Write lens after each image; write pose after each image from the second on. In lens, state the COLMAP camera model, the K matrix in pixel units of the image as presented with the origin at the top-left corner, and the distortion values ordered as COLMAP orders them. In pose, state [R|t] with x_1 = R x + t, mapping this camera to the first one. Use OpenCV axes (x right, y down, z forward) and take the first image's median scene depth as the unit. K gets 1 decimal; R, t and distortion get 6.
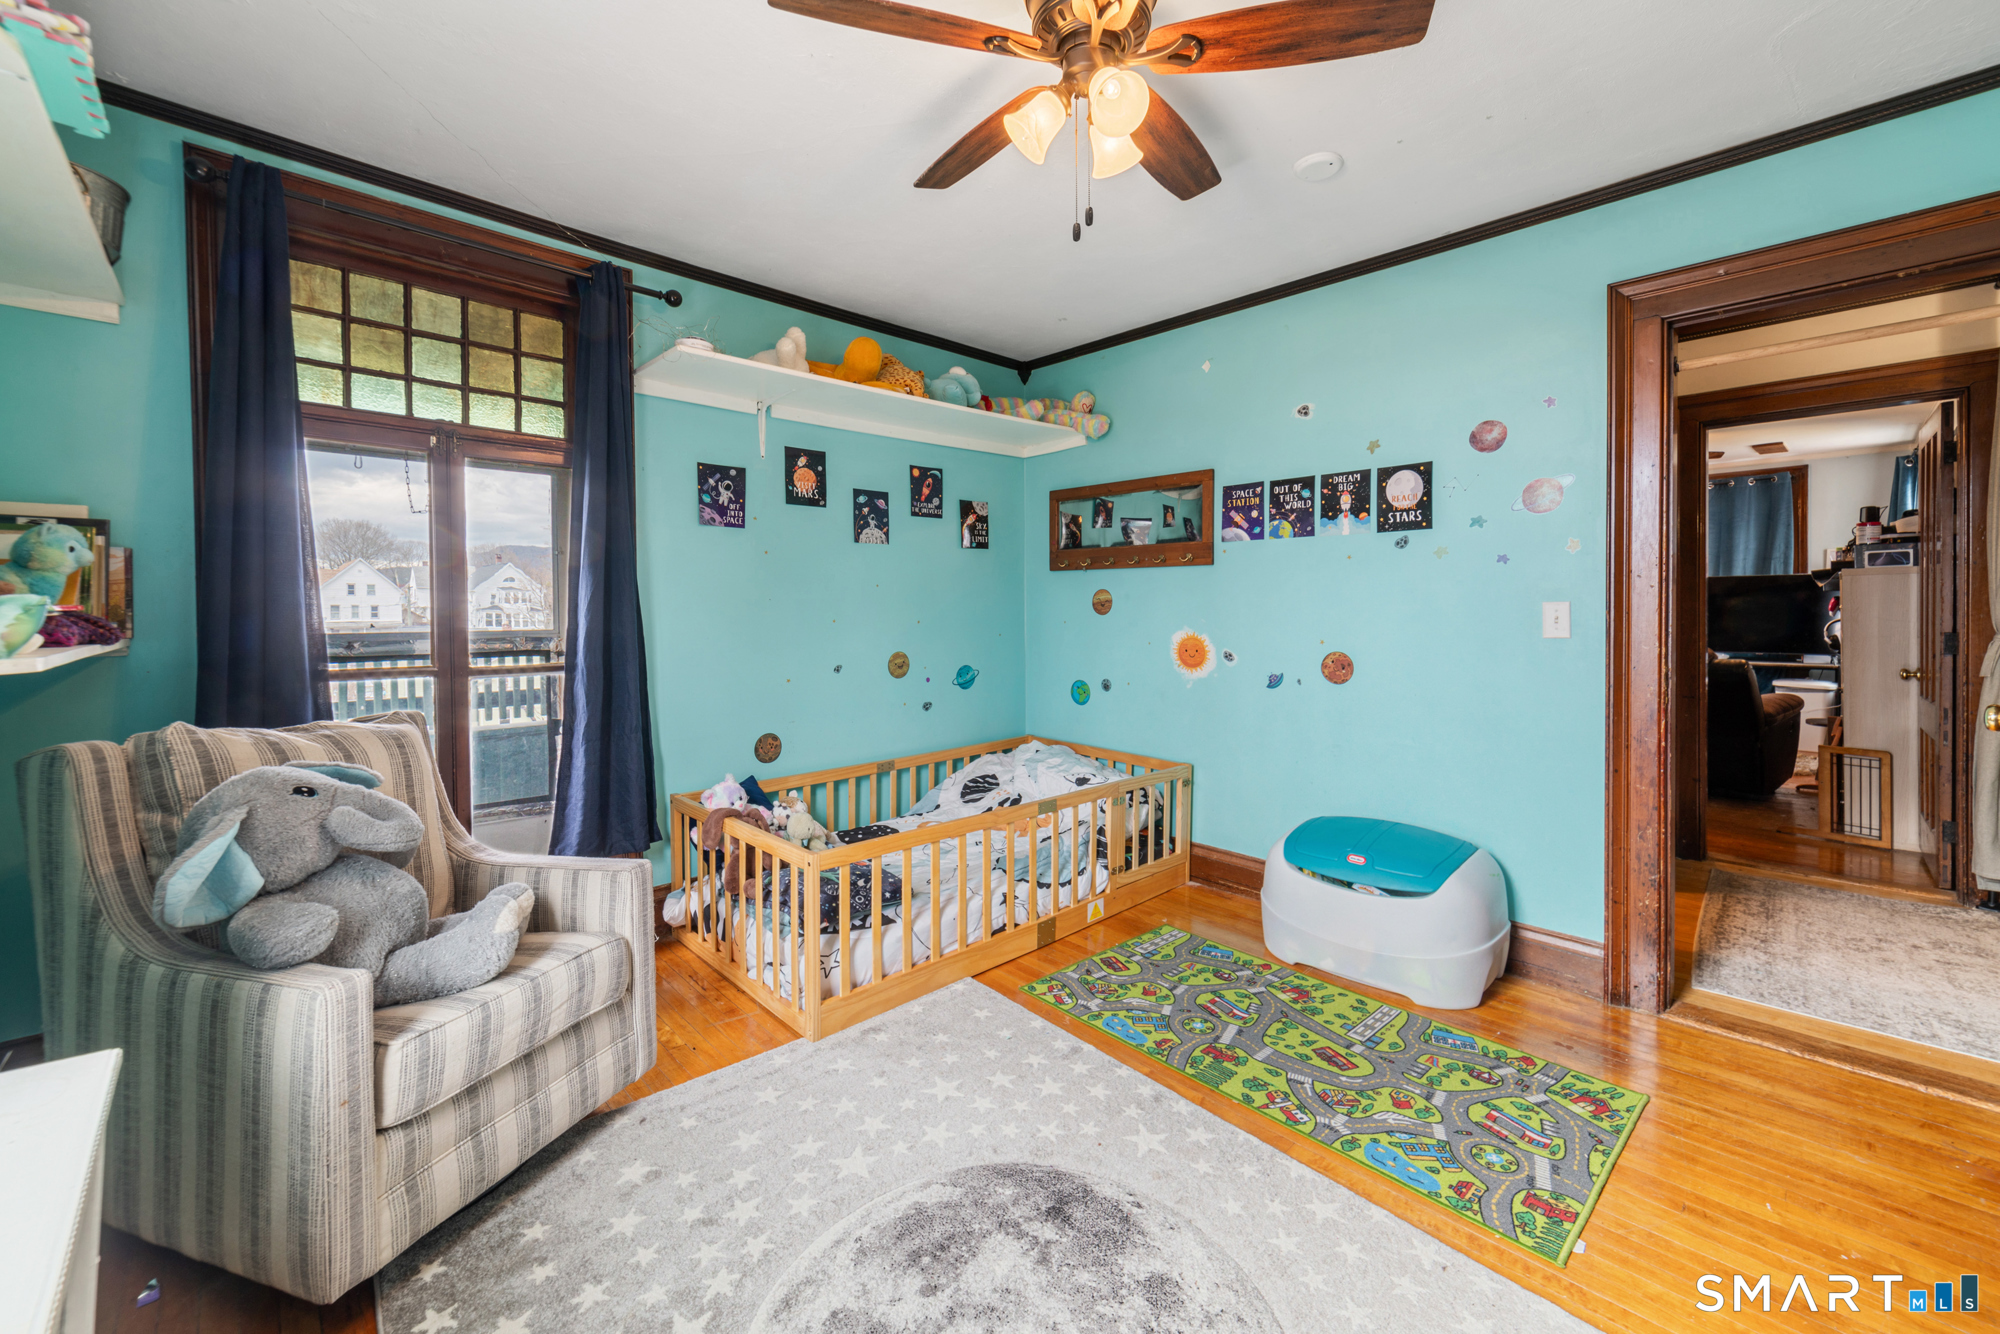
lens RADIAL K [[795.9, 0, 1010.4], [0, 795.9, 622.6], [0, 0, 1]] dist [-0.001730, 0.000526]
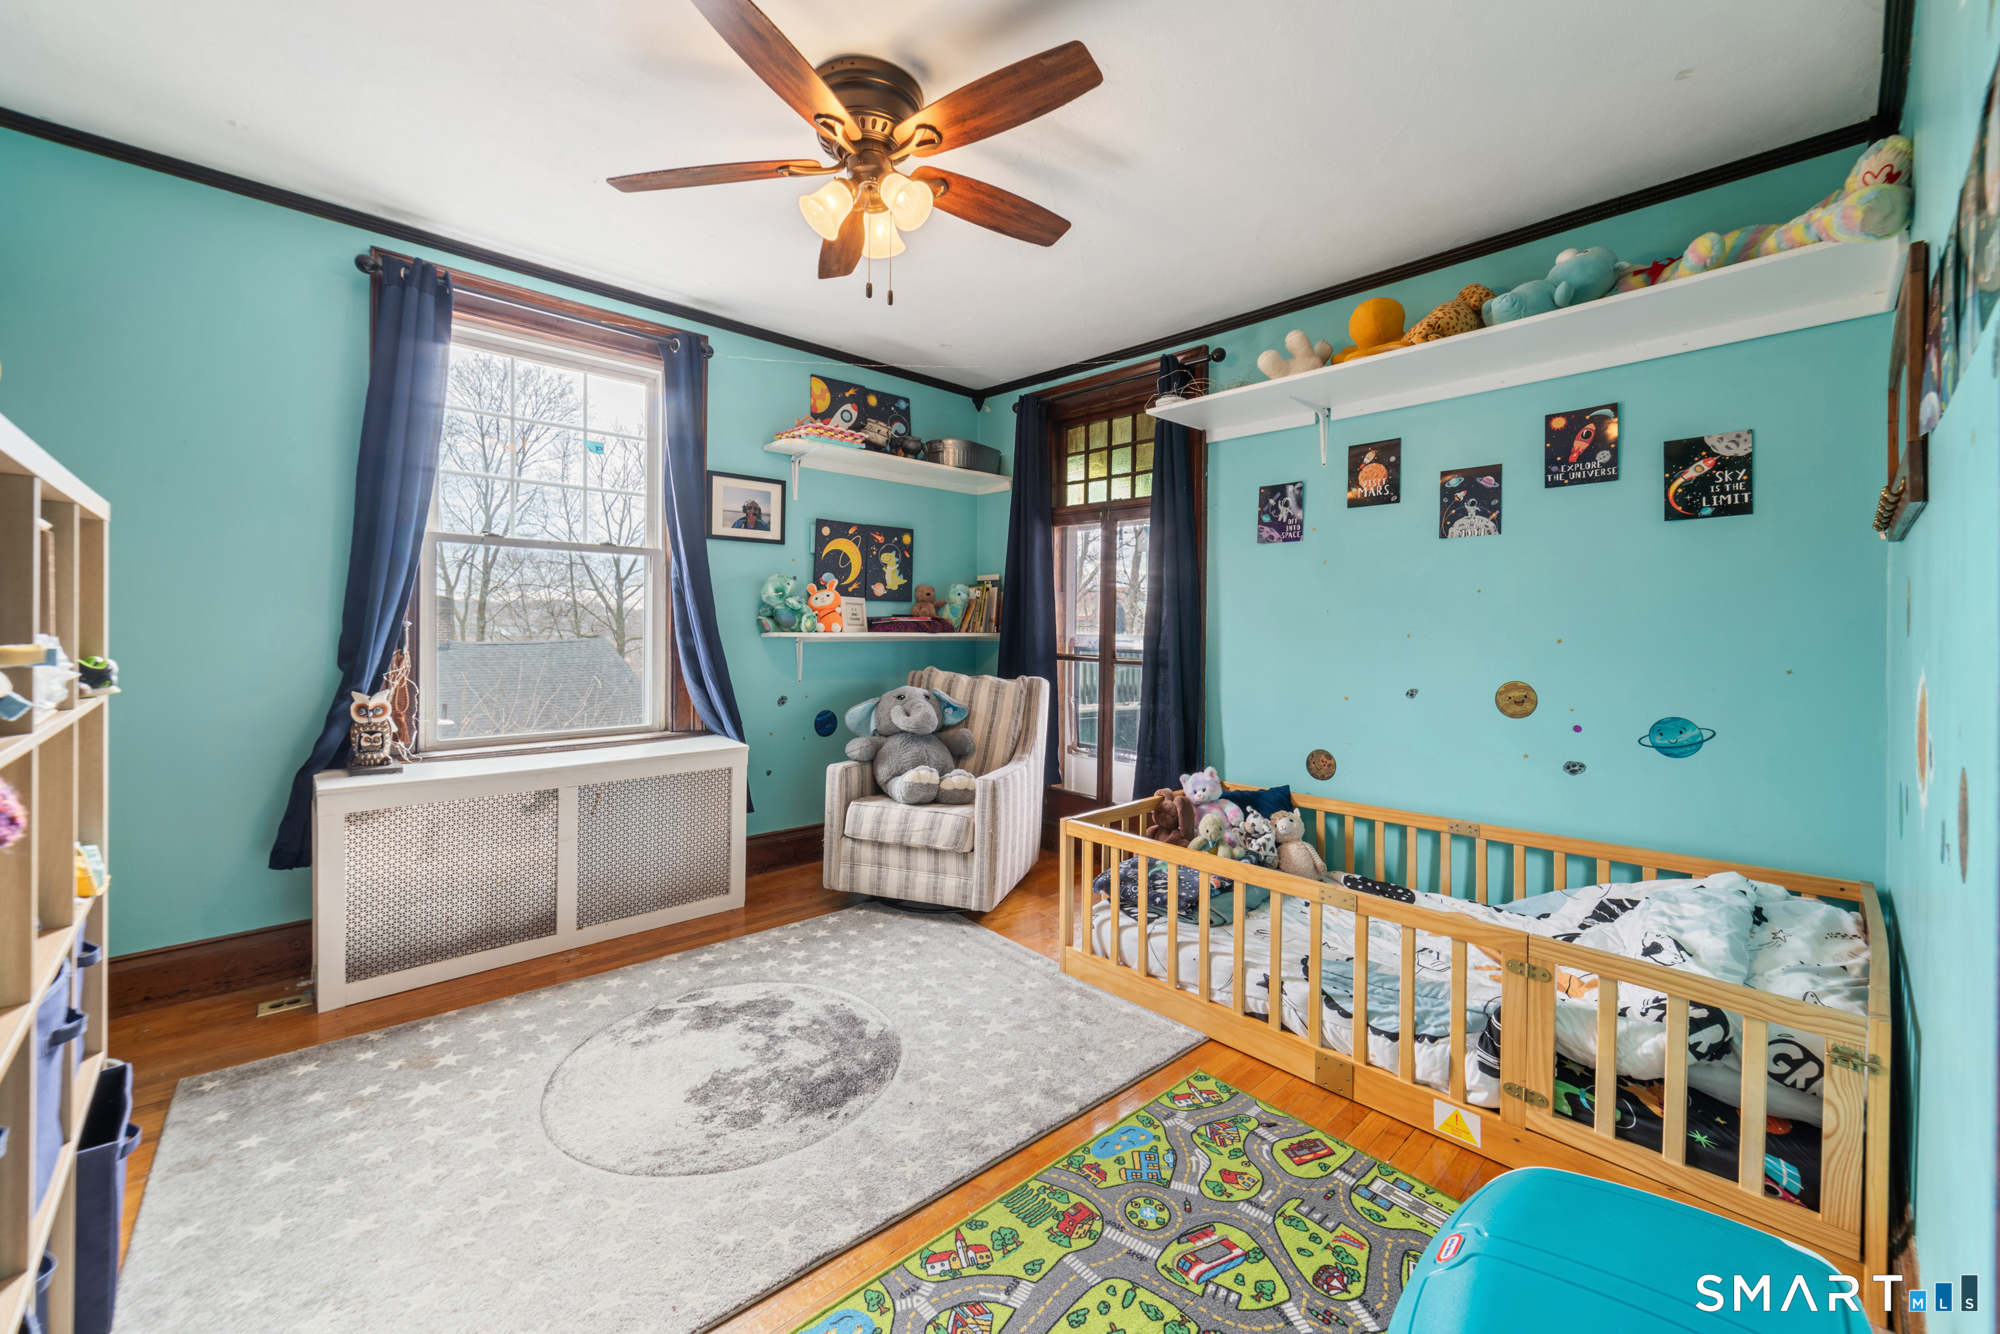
lens RADIAL K [[793.1, 0, 1001.3], [0, 793.1, 628.8], [0, 0, 1]] dist [0.000661, 0.000442]
pose [[-0.008951, 0.010058, -0.999909, 0.807438], [-0.024623, 0.999644, 0.010276, -0.009356], [0.999657, 0.024713, -0.008700, 0.750793]]
